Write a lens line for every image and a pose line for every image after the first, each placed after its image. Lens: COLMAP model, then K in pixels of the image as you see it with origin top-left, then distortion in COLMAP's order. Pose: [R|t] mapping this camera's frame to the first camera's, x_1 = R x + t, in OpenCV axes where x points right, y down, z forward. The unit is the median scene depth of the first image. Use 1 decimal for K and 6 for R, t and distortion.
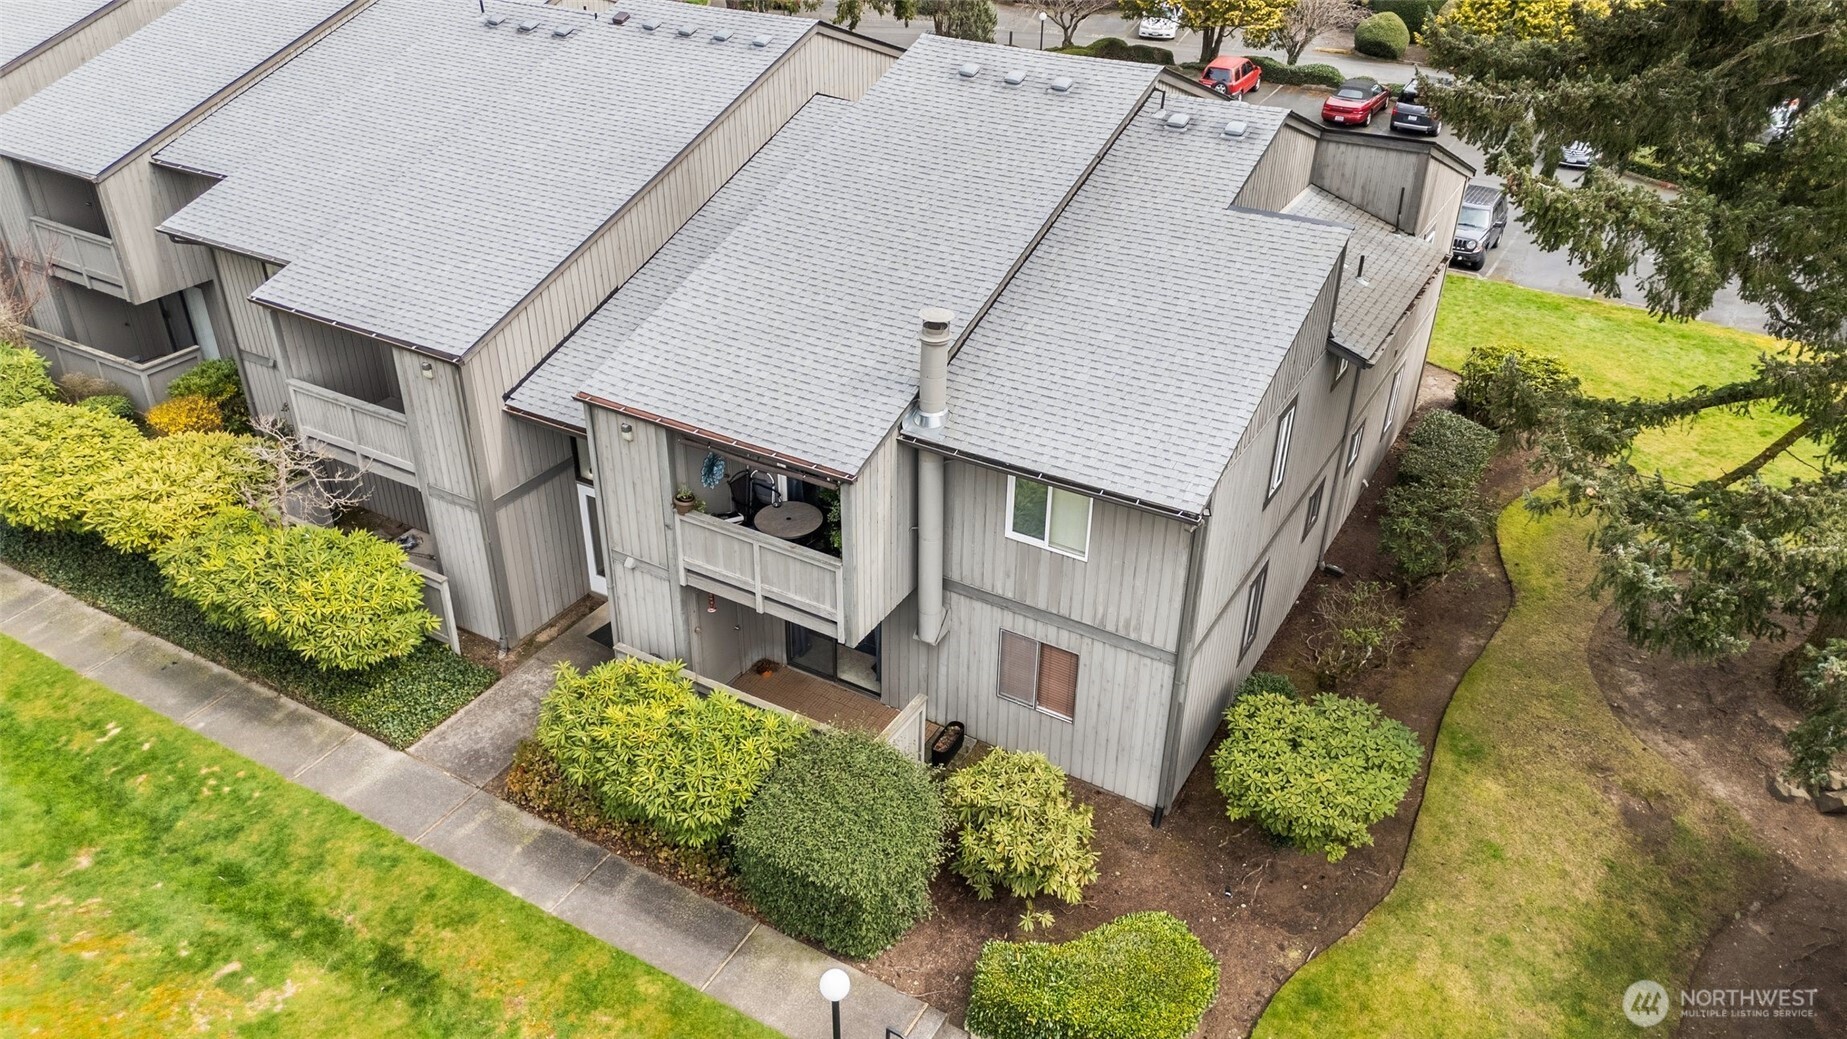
lens RADIAL K [[1344.2, 0, 922.7], [0, 1344.2, 522.7], [0, 0, 1]] dist [0.048722, -0.040367]
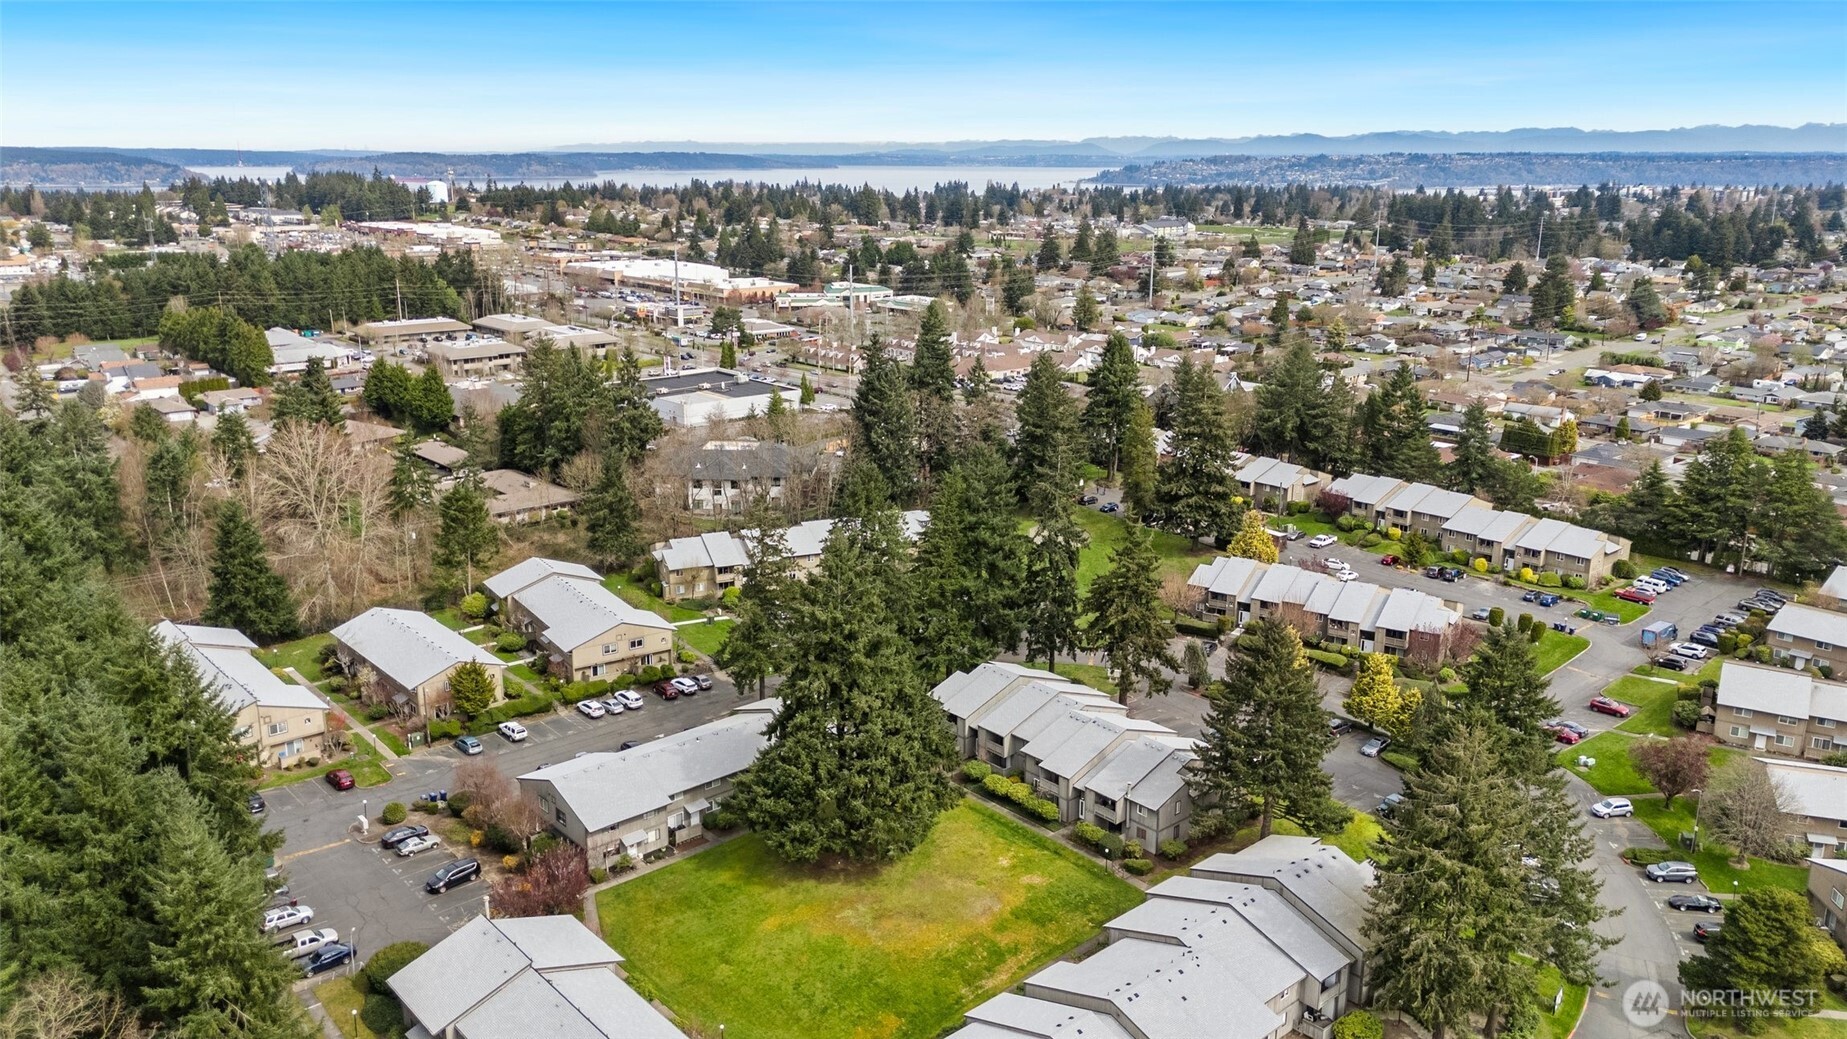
lens RADIAL K [[1344.2, 0, 921.9], [0, 1344.2, 518.6], [0, 0, 1]] dist [0.048722, -0.040367]
pose [[0.947395, 0.068425, -0.312669, 1.165432], [-0.154587, 0.953208, -0.259802, 0.587911], [0.280261, 0.294470, 0.913642, -6.737388]]
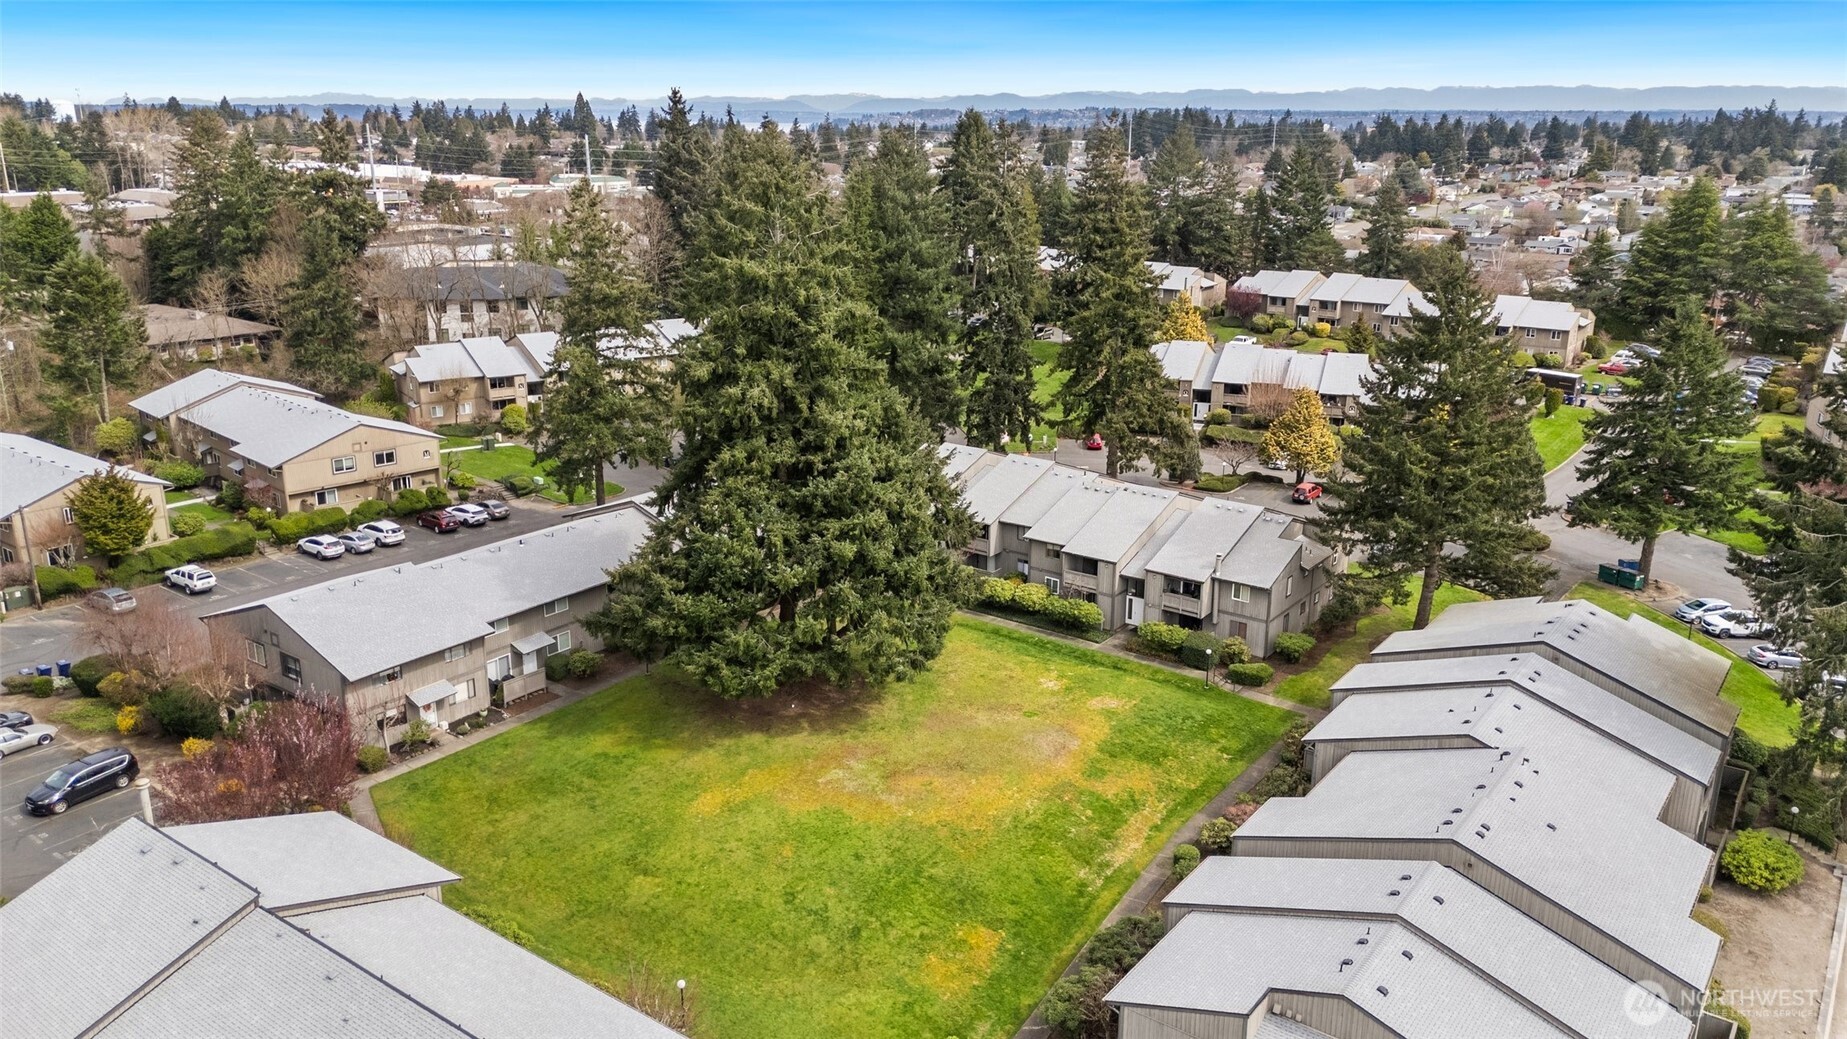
lens RADIAL K [[1344.2, 0, 929.2], [0, 1344.2, 522.1], [0, 0, 1]] dist [0.048722, -0.040367]
pose [[0.993638, 0.025964, -0.109589, -0.510871], [-0.052537, 0.967562, -0.247111, 1.025242], [0.099618, 0.251296, 0.962770, -3.985535]]
